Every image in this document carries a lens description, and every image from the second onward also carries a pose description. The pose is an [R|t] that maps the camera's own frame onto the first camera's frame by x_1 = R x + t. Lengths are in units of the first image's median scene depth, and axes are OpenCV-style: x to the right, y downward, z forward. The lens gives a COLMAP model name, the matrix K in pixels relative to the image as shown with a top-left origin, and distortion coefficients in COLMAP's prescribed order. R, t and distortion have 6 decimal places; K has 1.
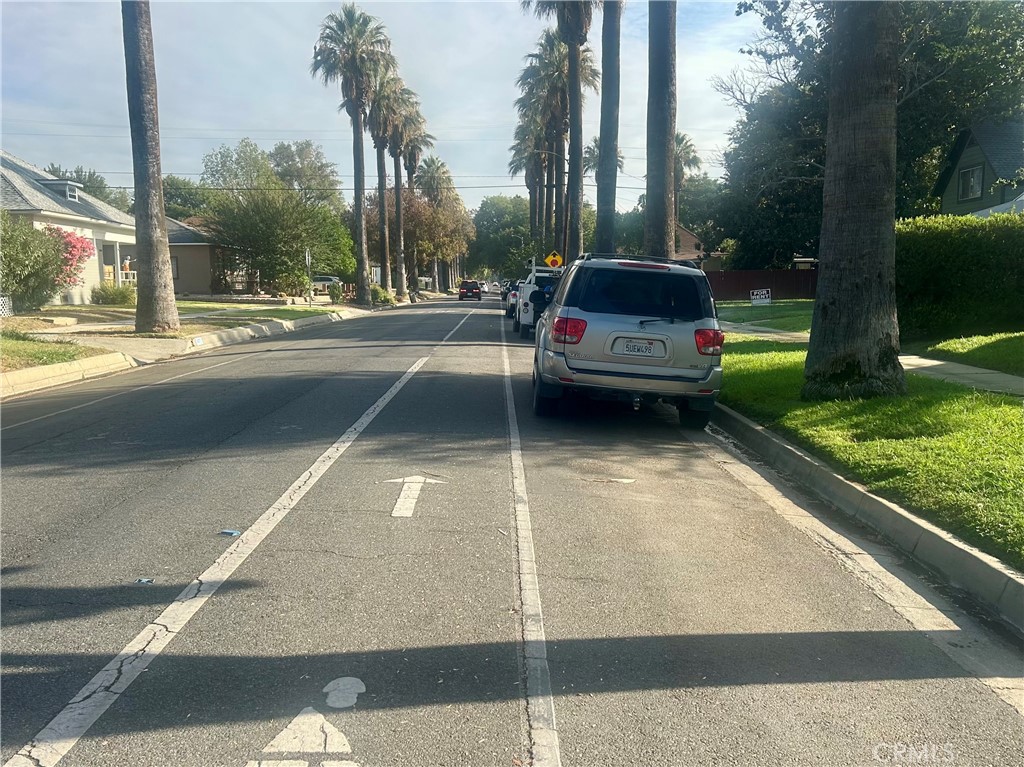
lens RADIAL K [[913.0, 0, 512.0], [0, 913.0, 383.5], [0, 0, 1]] dist [0.073281, -0.002342]
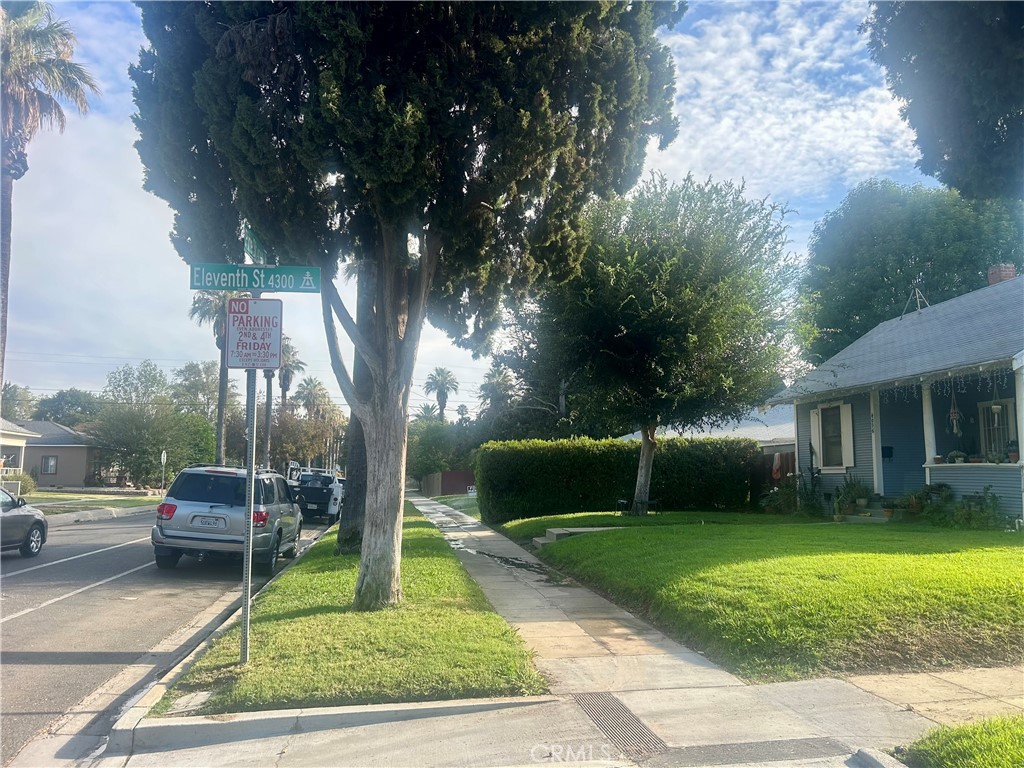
lens RADIAL K [[758.7, 0, 512.0], [0, 758.7, 384.0], [0, 0, 1]] dist [0.101160, -0.124537]
pose [[0.990236, 0.029906, 0.136155, 0.082775], [0.002405, 0.972907, -0.231183, 0.006699], [-0.139380, 0.229253, 0.963336, -0.077124]]
